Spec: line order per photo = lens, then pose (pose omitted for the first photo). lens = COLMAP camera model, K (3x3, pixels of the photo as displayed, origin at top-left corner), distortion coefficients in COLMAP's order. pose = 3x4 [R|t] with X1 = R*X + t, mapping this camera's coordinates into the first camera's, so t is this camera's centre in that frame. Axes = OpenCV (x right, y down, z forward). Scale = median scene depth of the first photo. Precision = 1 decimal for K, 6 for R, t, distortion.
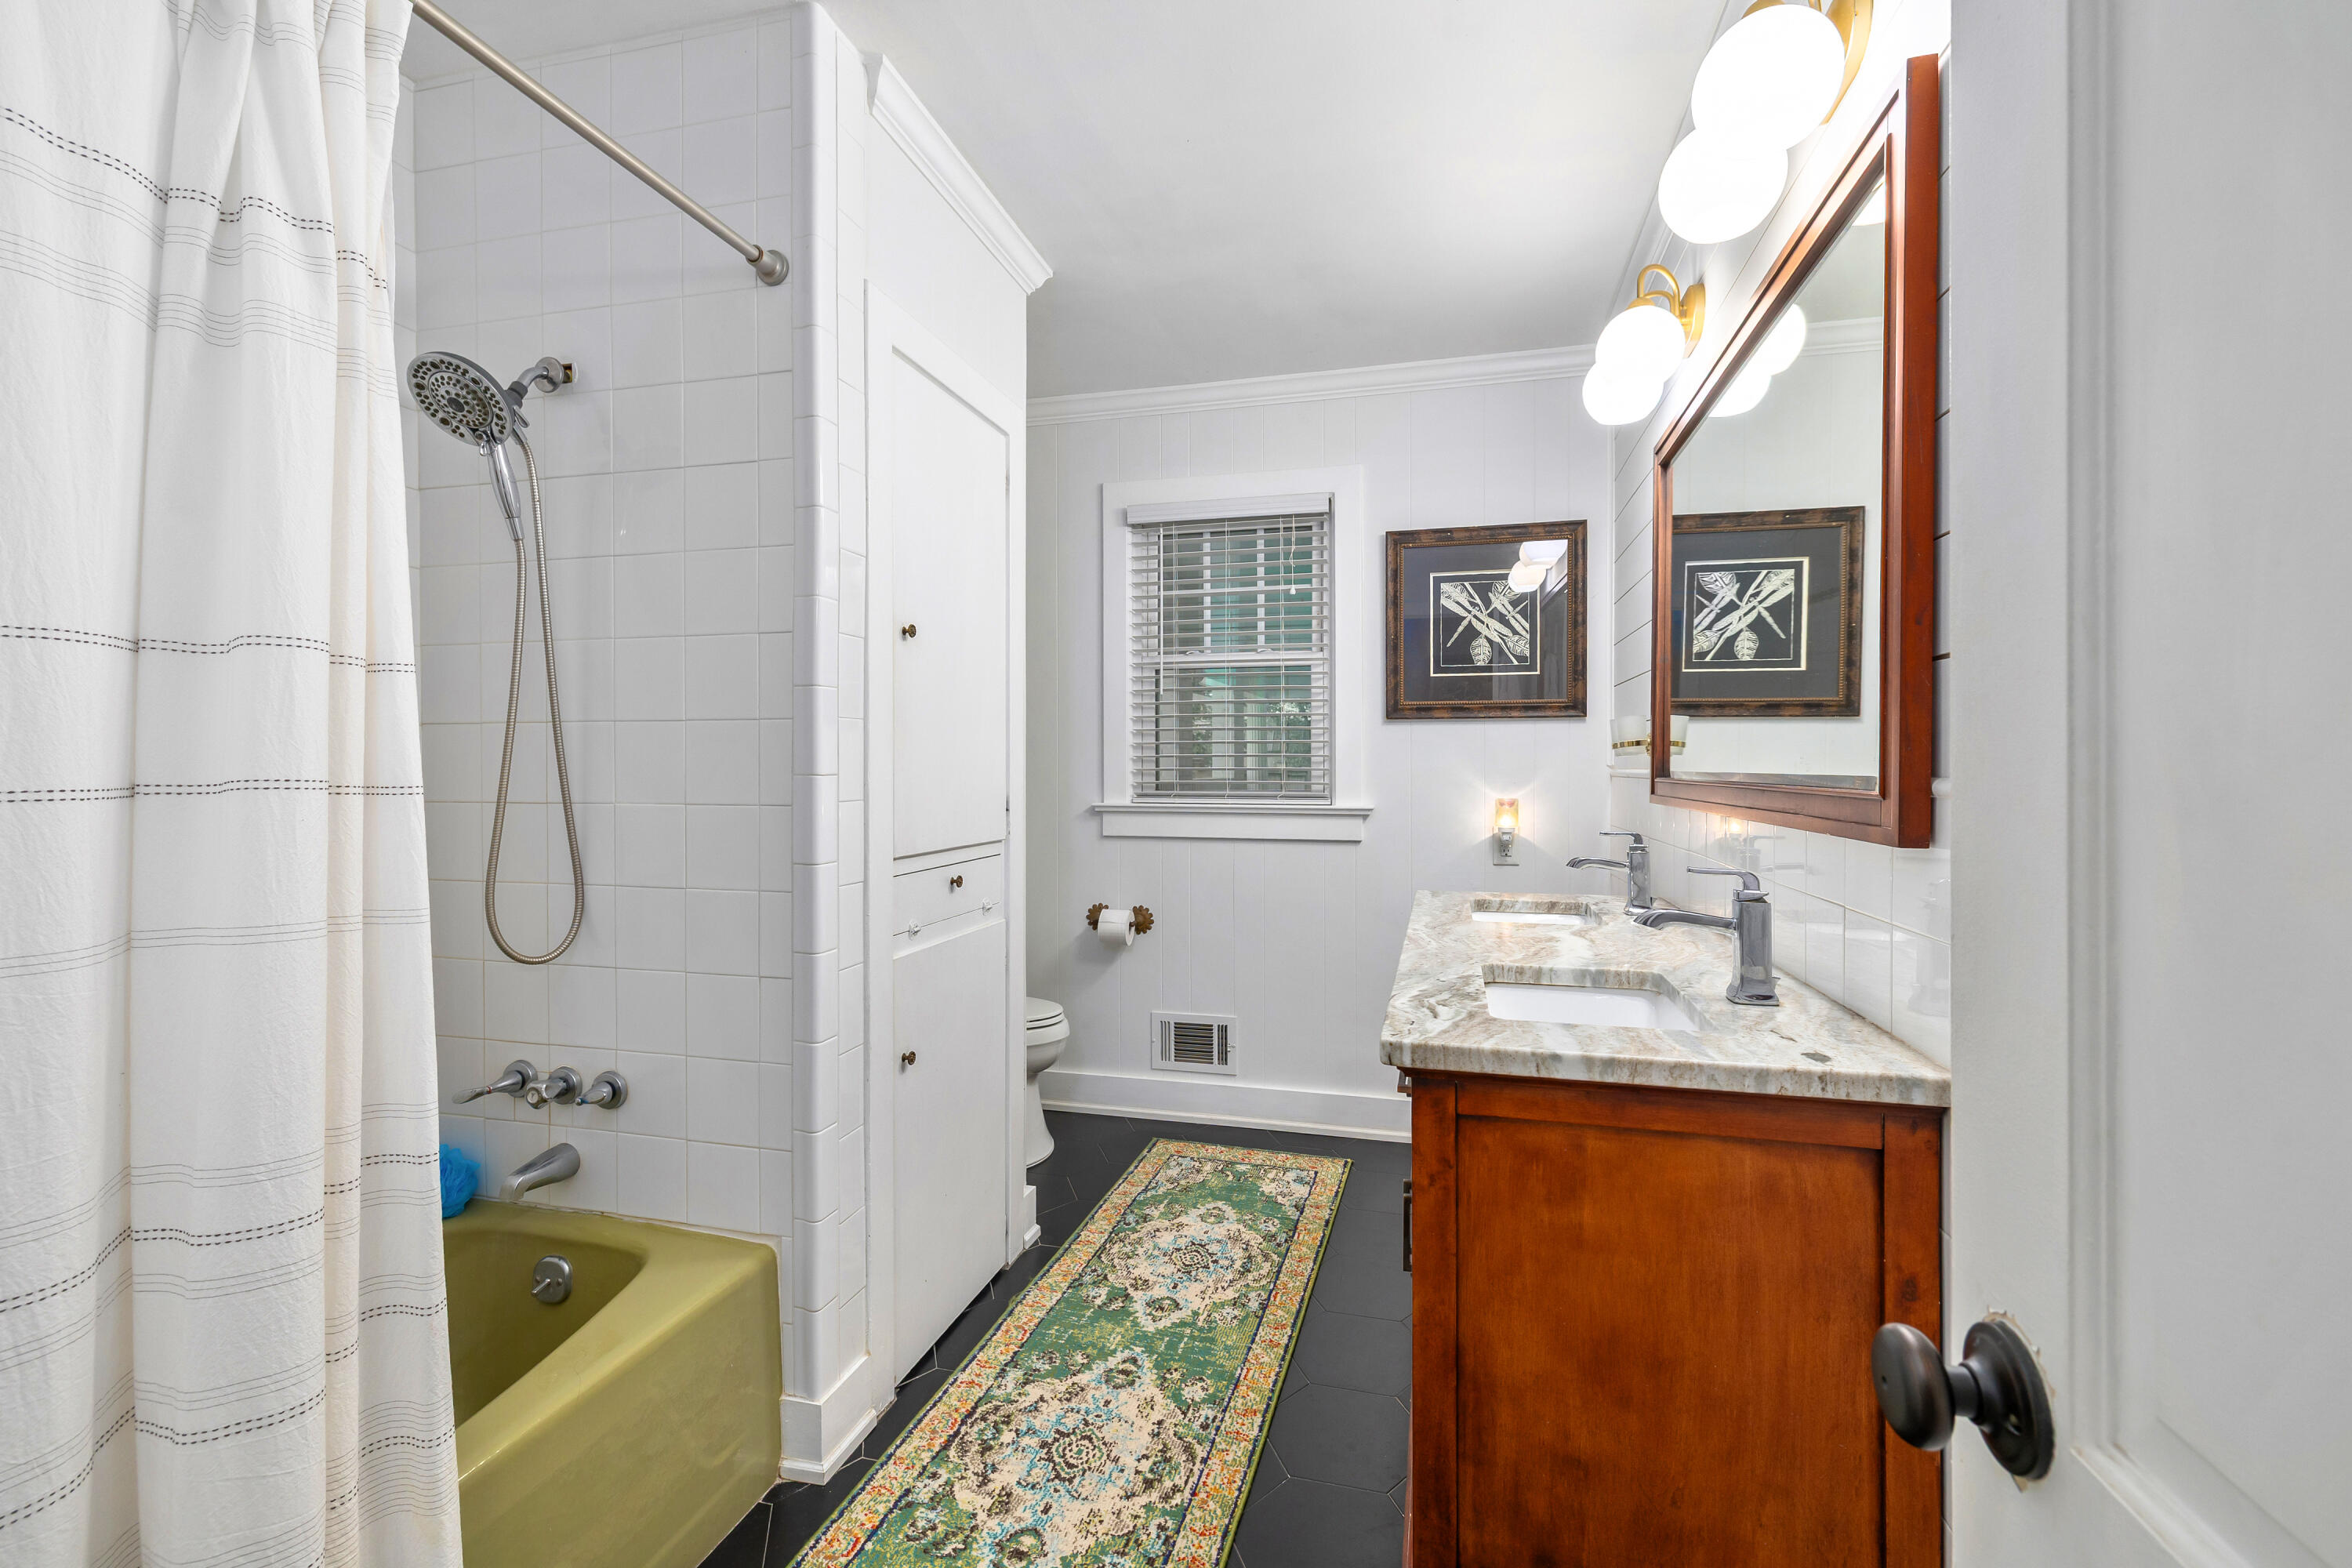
lens RADIAL K [[1016.3, 0, 1168.5], [0, 1016.3, 776.0], [0, 0, 1]] dist [-0.001978, -0.000600]
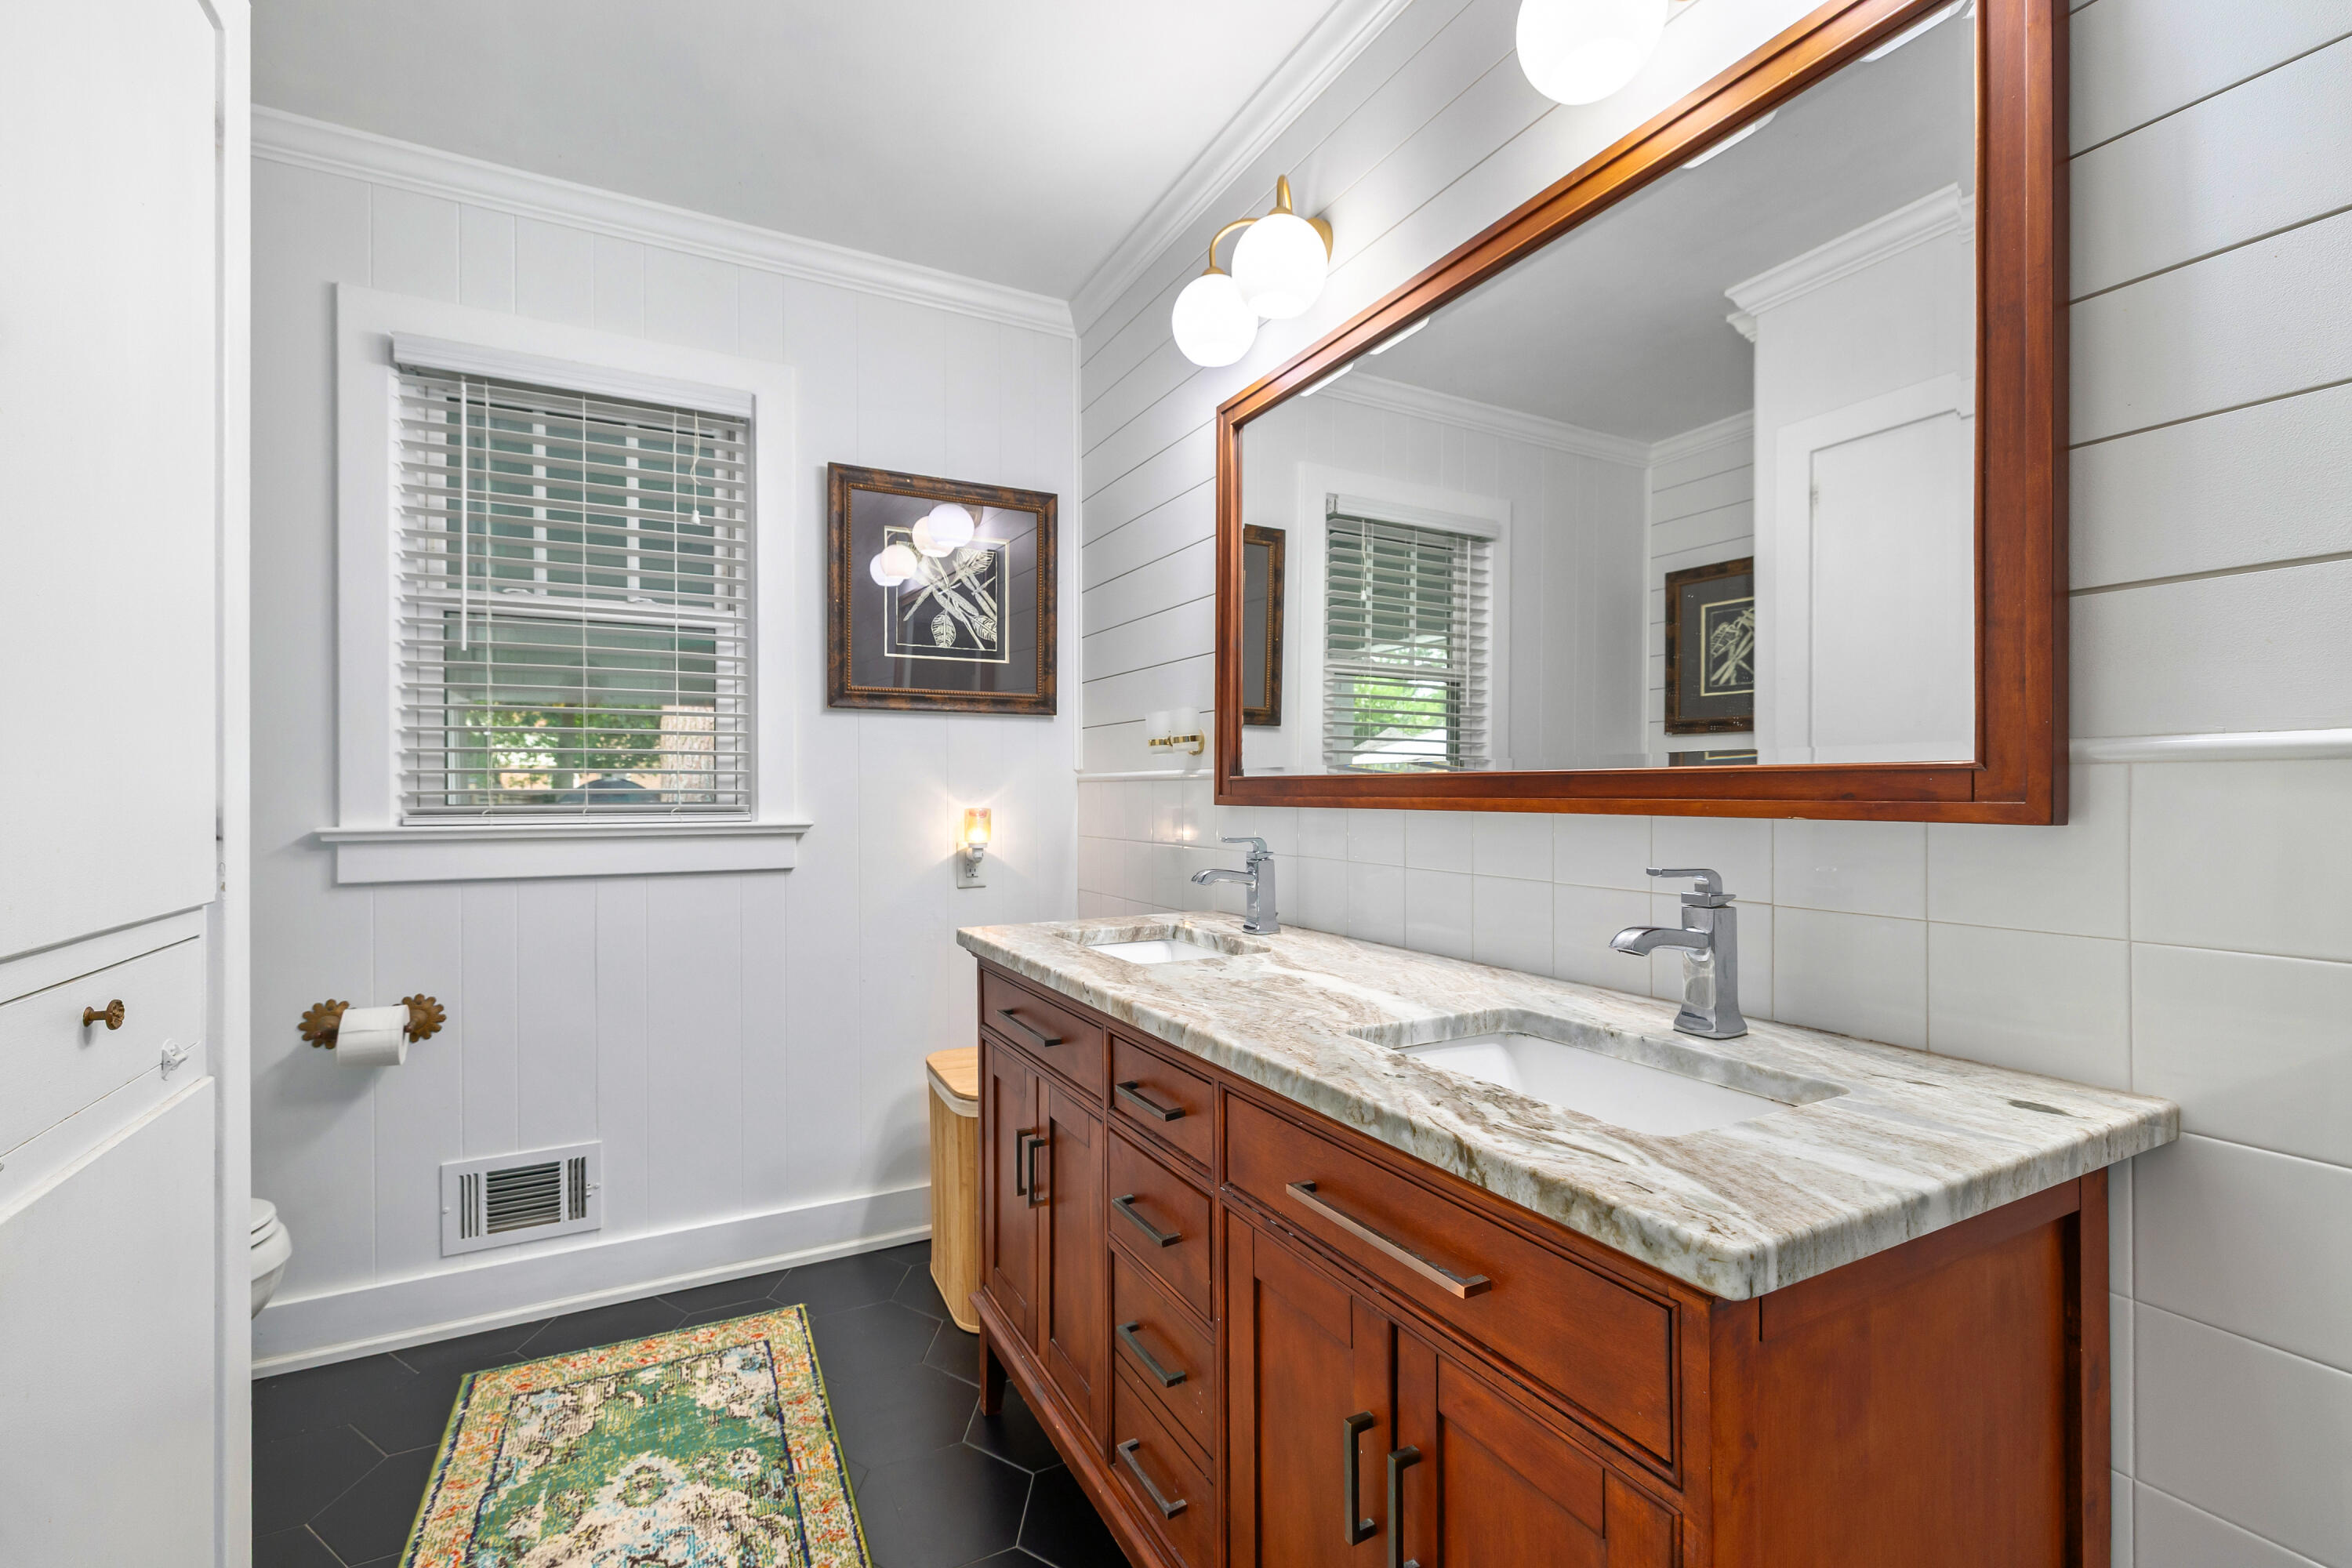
lens RADIAL K [[1016.3, 0, 1194.8], [0, 1016.3, 787.8], [0, 0, 1]] dist [-0.001978, -0.000600]
pose [[0.741499, -0.001730, 0.670951, -0.096634], [0.007522, 0.999955, -0.005735, 0.011585], [-0.670912, 0.009299, 0.741479, 0.253051]]
